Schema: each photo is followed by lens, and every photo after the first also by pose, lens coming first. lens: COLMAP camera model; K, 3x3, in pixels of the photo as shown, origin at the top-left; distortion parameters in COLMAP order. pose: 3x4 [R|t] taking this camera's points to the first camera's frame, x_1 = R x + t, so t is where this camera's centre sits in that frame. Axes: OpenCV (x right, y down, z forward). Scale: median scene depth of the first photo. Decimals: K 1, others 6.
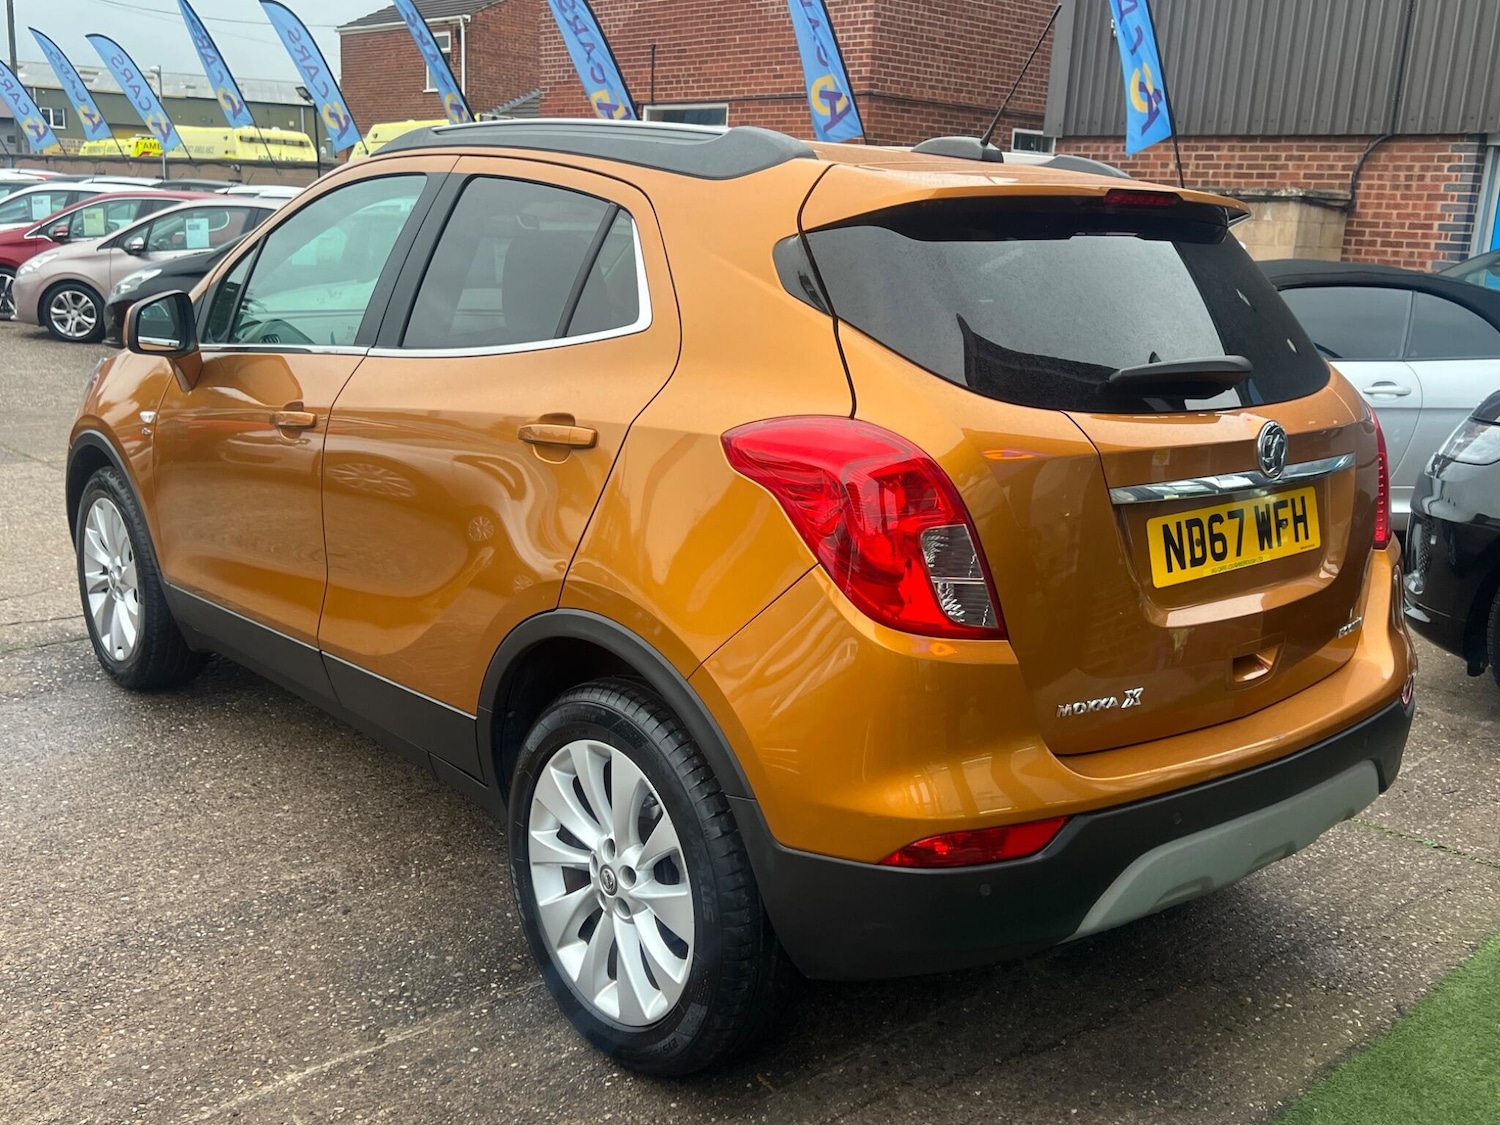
lens RADIAL K [[1458.5, 0, 762.6], [0, 1458.5, 561.2], [0, 0, 1]] dist [0.069904, -0.101359]
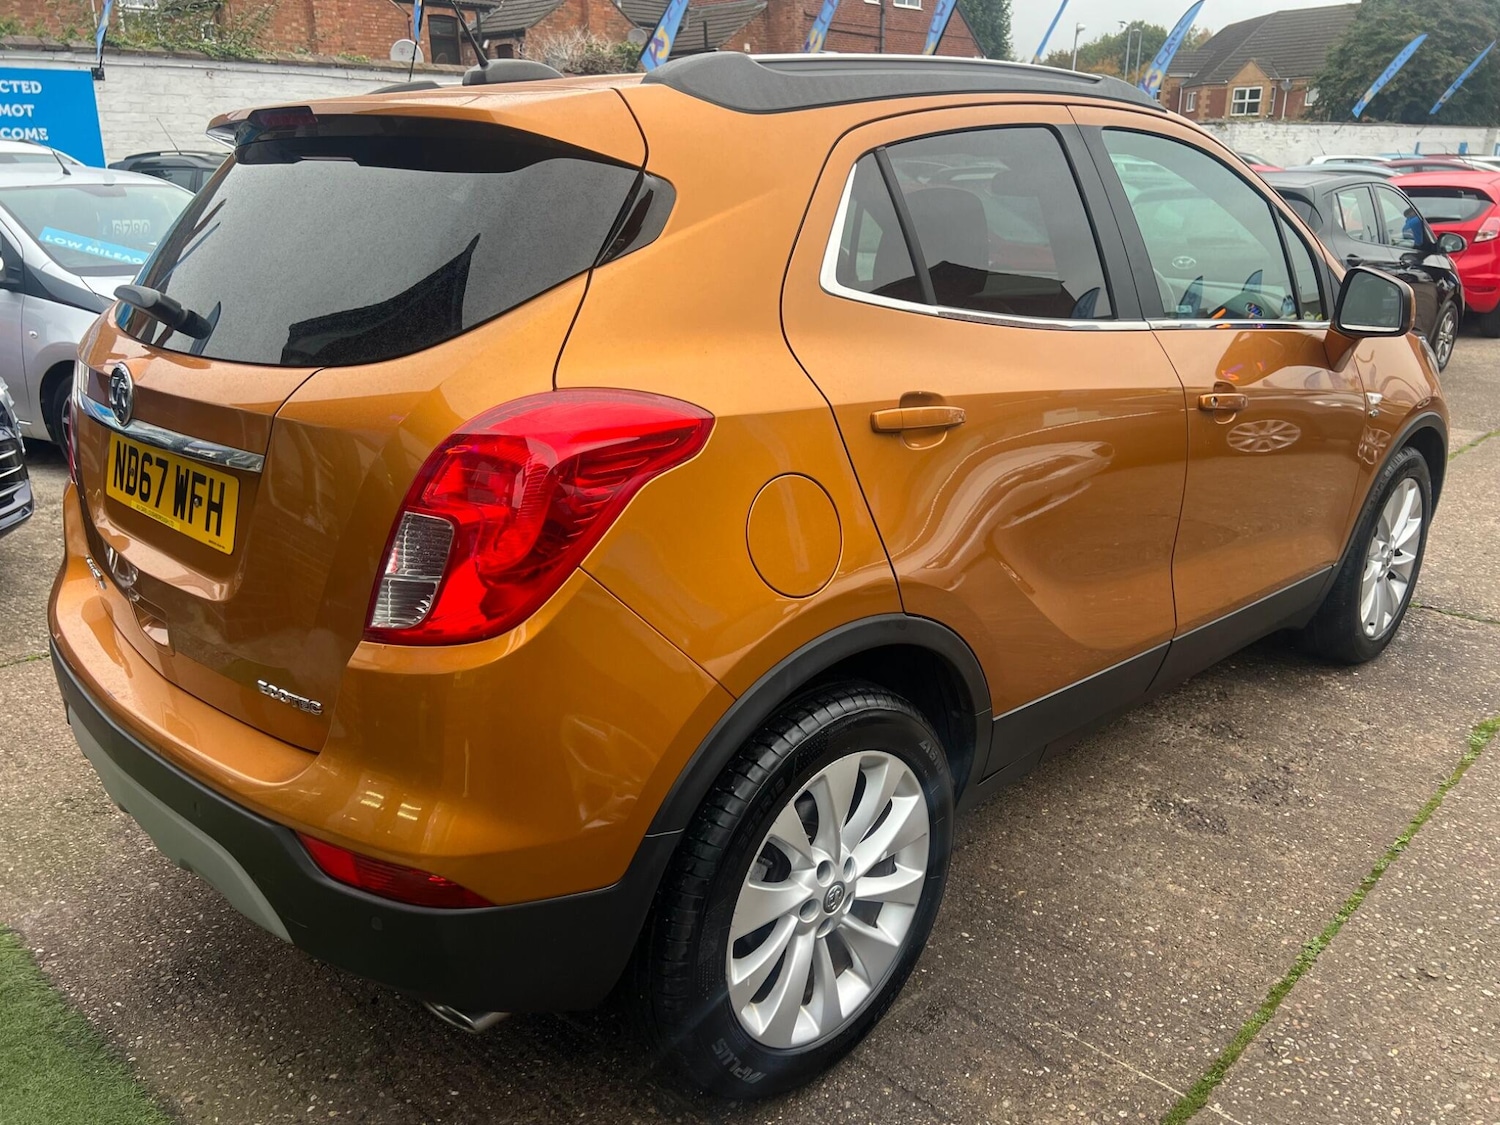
lens RADIAL K [[1460.8, 0, 750.7], [0, 1460.8, 578.3], [0, 0, 1]] dist [0.070126, -0.098487]
pose [[0.010943, 0.235446, -0.971826, 1.206267], [-0.261129, 0.938832, 0.224512, -0.261238], [0.965242, 0.251315, 0.071755, 1.259626]]
